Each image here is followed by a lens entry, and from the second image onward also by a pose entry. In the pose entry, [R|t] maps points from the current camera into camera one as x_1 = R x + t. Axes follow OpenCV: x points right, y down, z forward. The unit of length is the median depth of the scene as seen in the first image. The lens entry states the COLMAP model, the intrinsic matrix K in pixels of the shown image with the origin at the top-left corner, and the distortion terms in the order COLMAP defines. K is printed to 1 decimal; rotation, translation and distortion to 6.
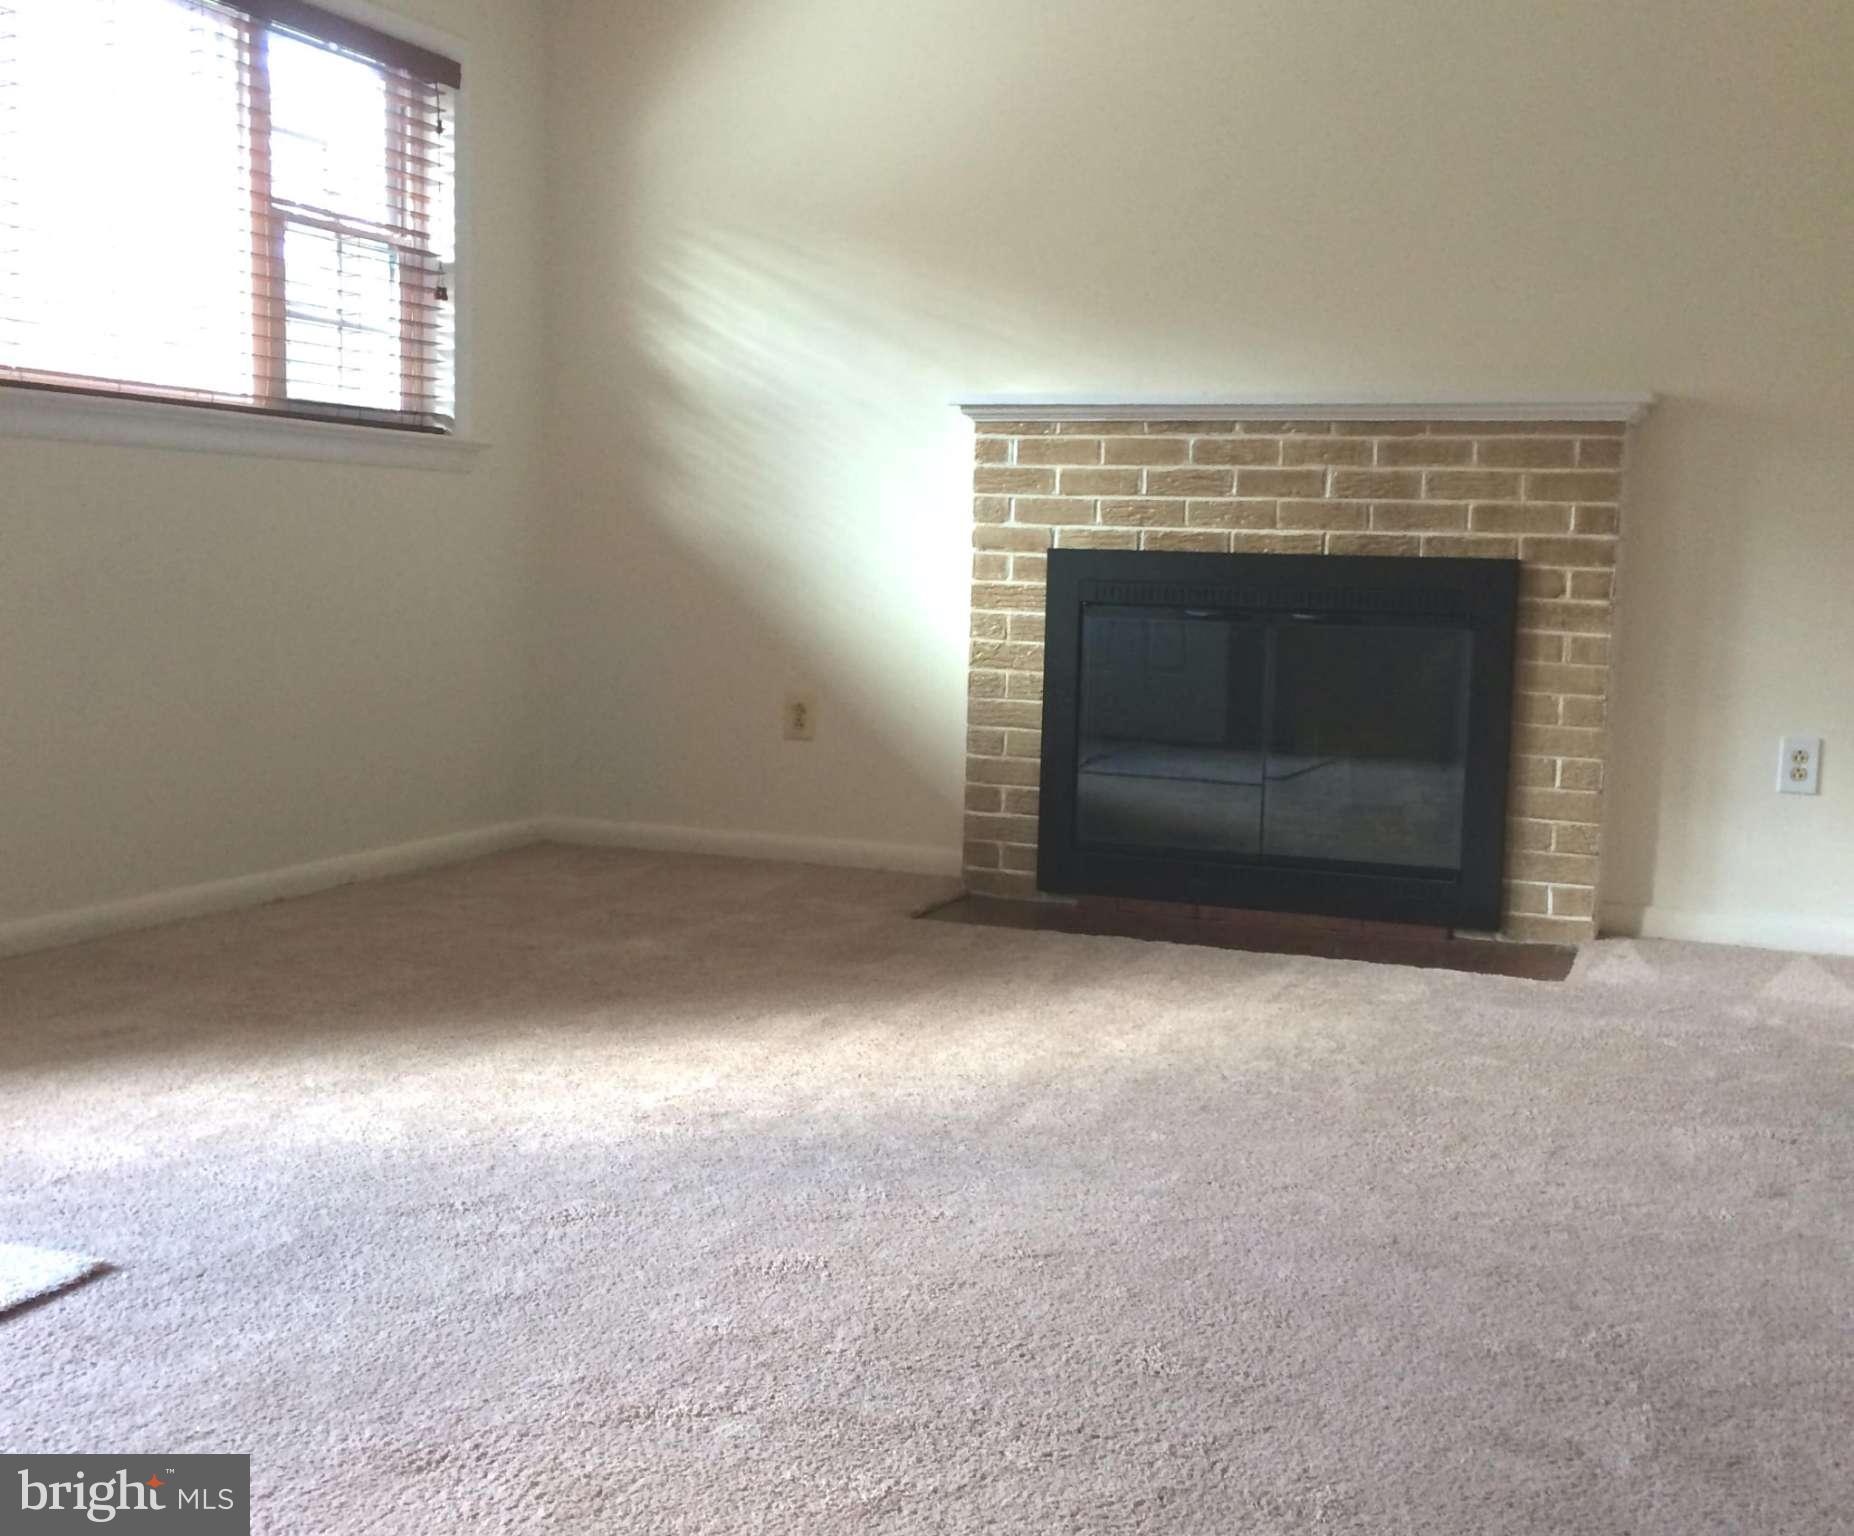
lens RADIAL K [[2112.2, 0, 927.0], [0, 2112.2, 768.0], [0, 0, 1]] dist [0.067780, -0.059852]
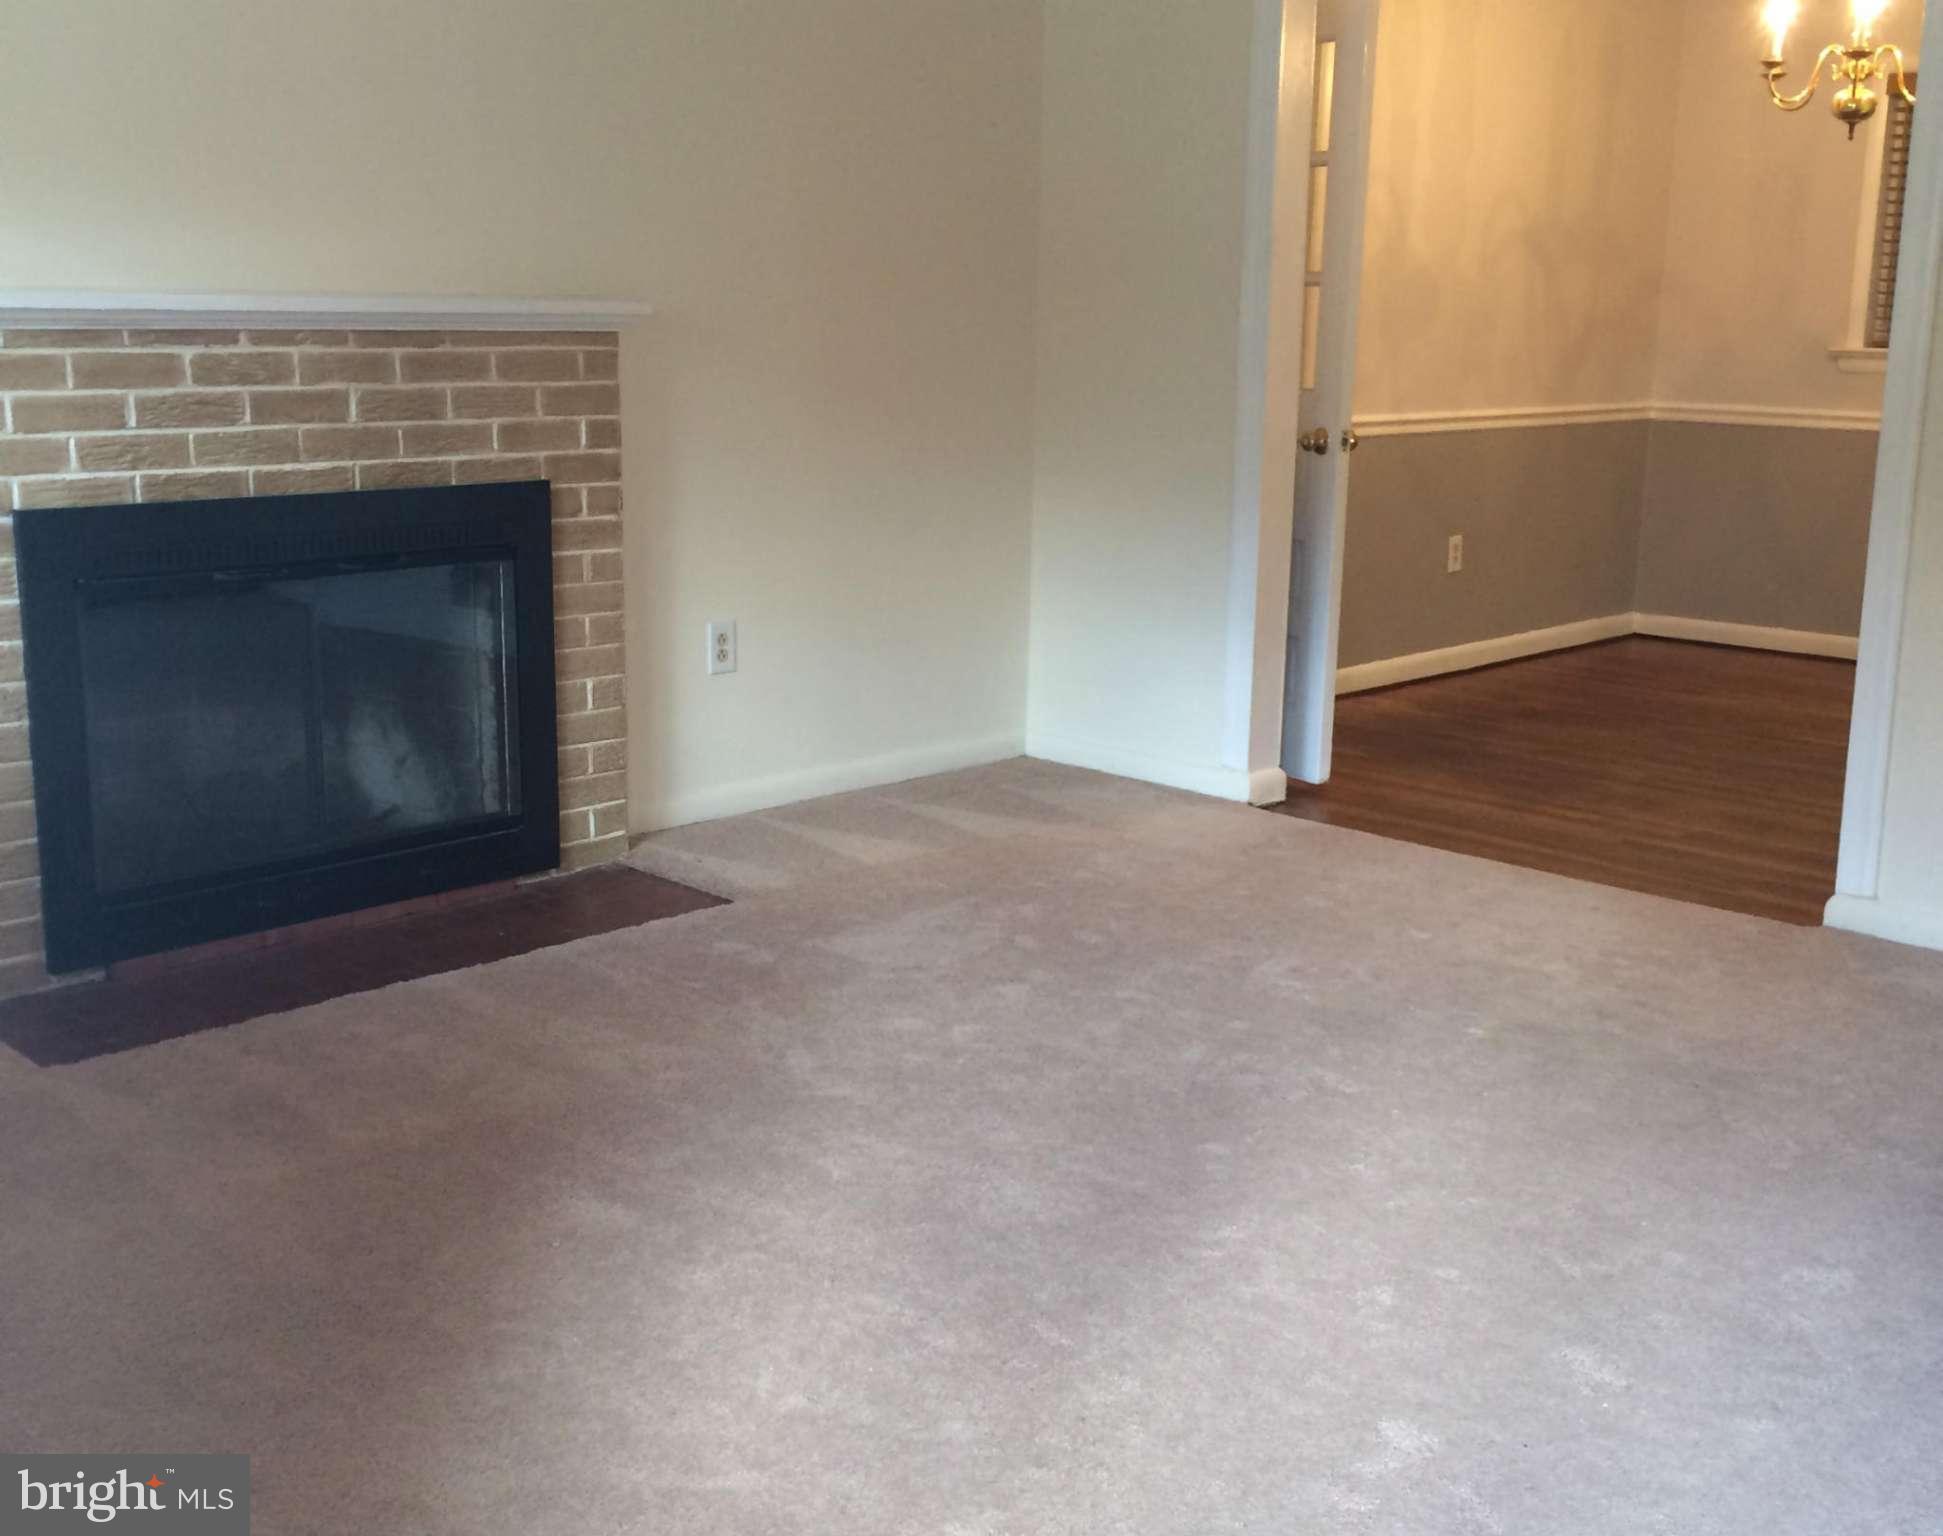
lens RADIAL K [[2206.8, 0, 971.5], [0, 2206.8, 768.0], [0, 0, 1]] dist [0.068925, -0.021886]
pose [[0.372045, -0.218160, 0.902213, -0.546697], [0.090040, 0.975886, 0.198845, -0.147069], [-0.923837, 0.007257, 0.382717, 0.437348]]
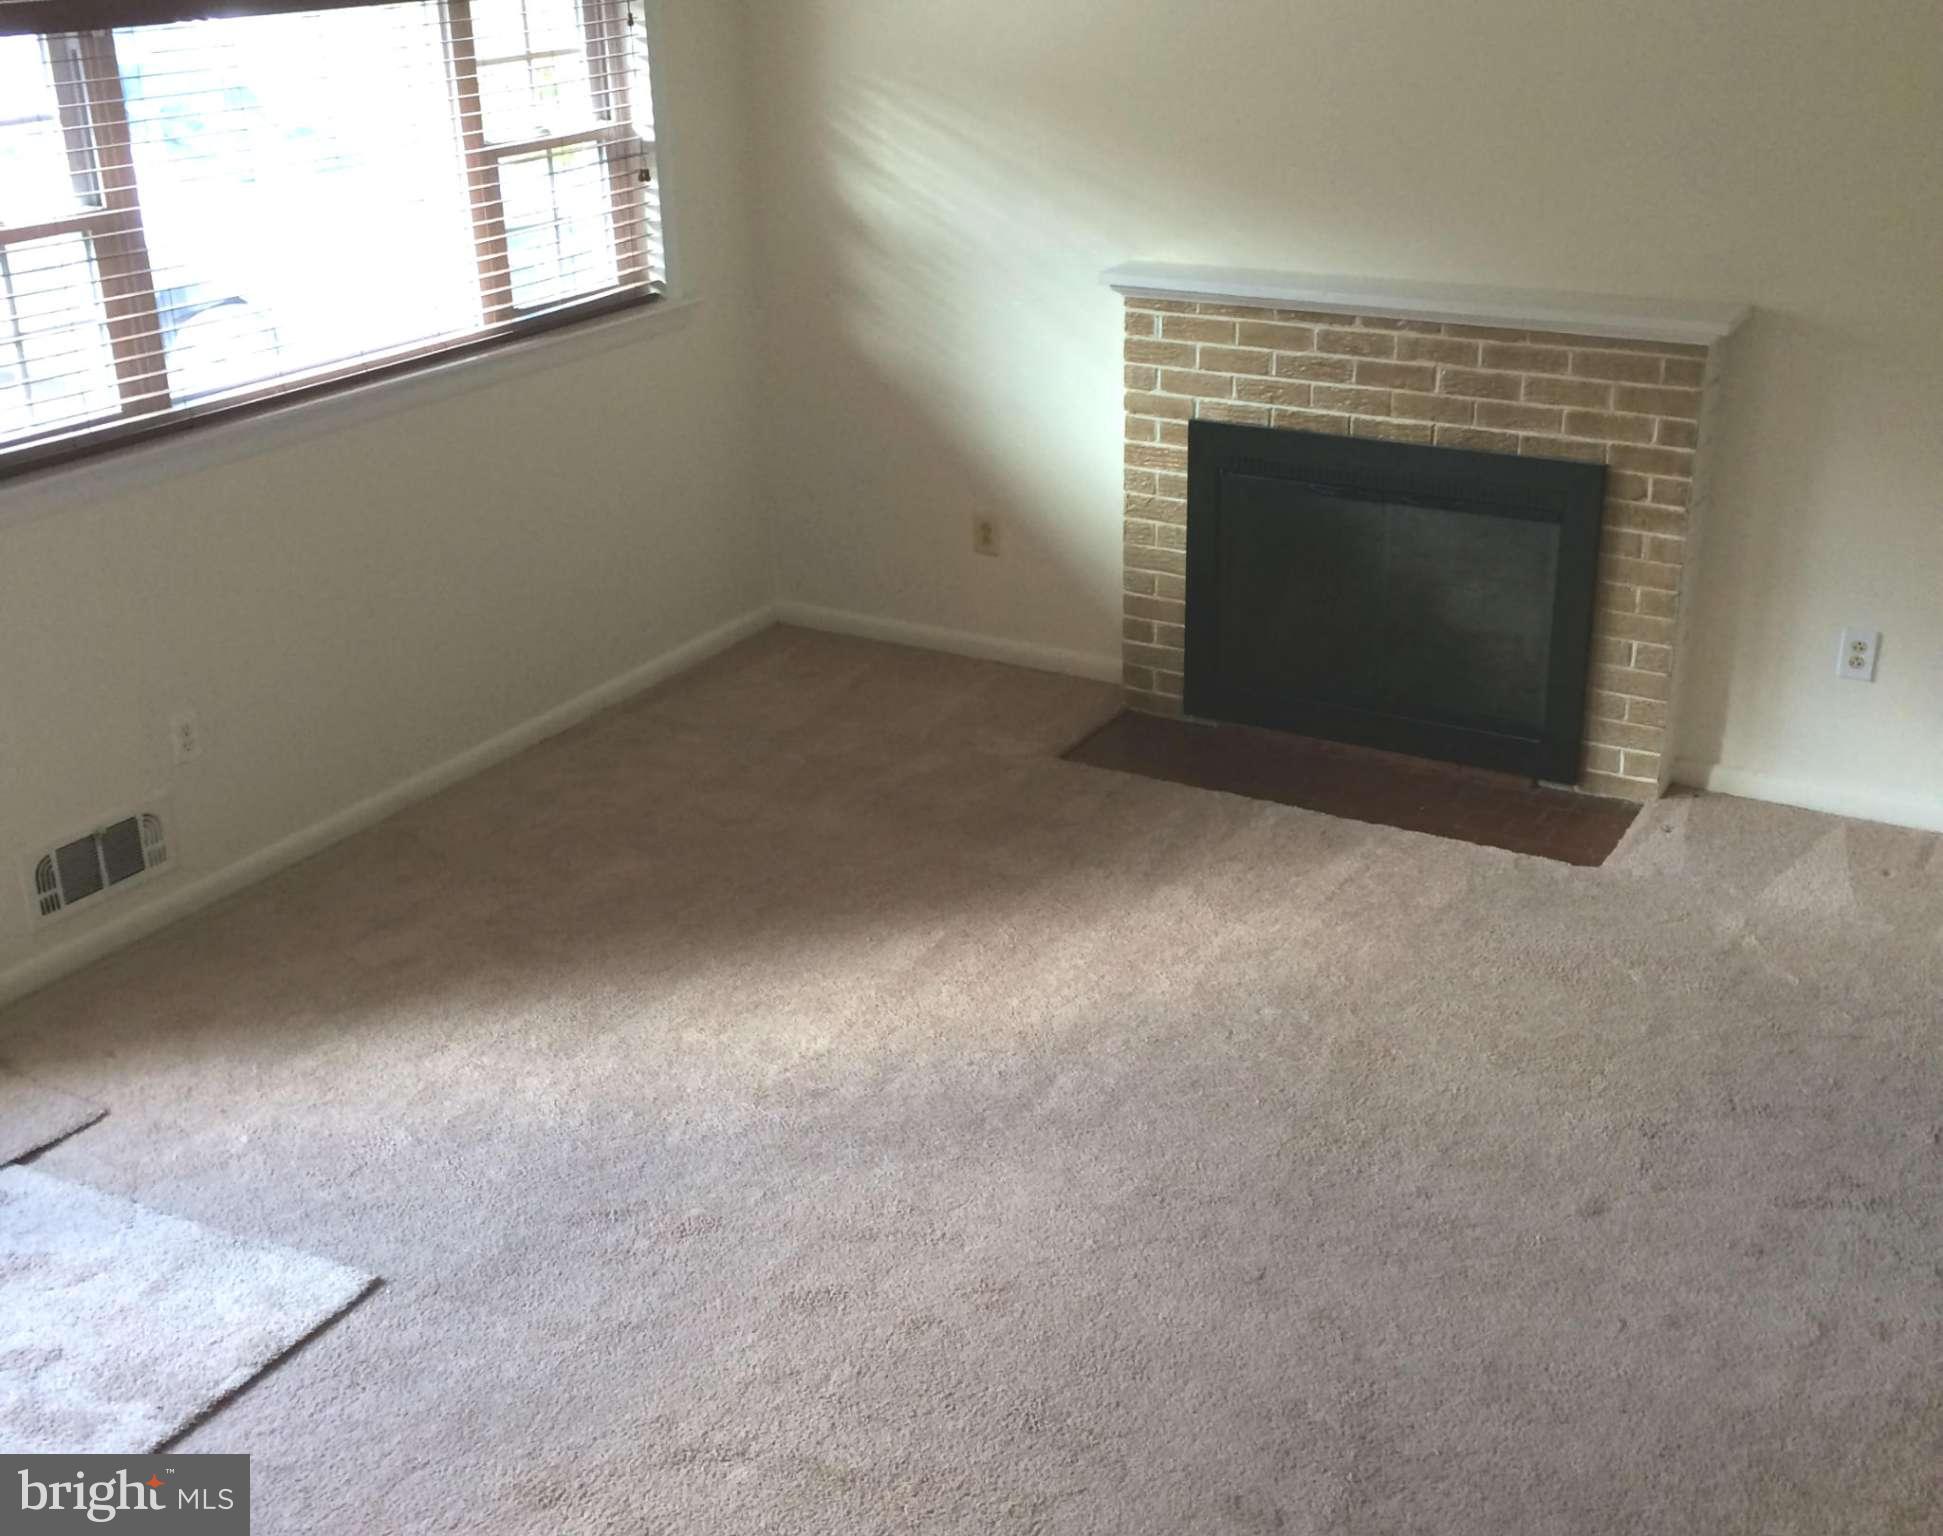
lens RADIAL K [[2206.8, 0, 971.5], [0, 2206.8, 768.0], [0, 0, 1]] dist [0.068925, -0.021886]
pose [[0.986738, 0.015199, -0.161606, 0.140862], [0.032159, 0.957566, 0.286416, -0.276244], [0.159102, -0.287814, 0.944378, -0.160771]]
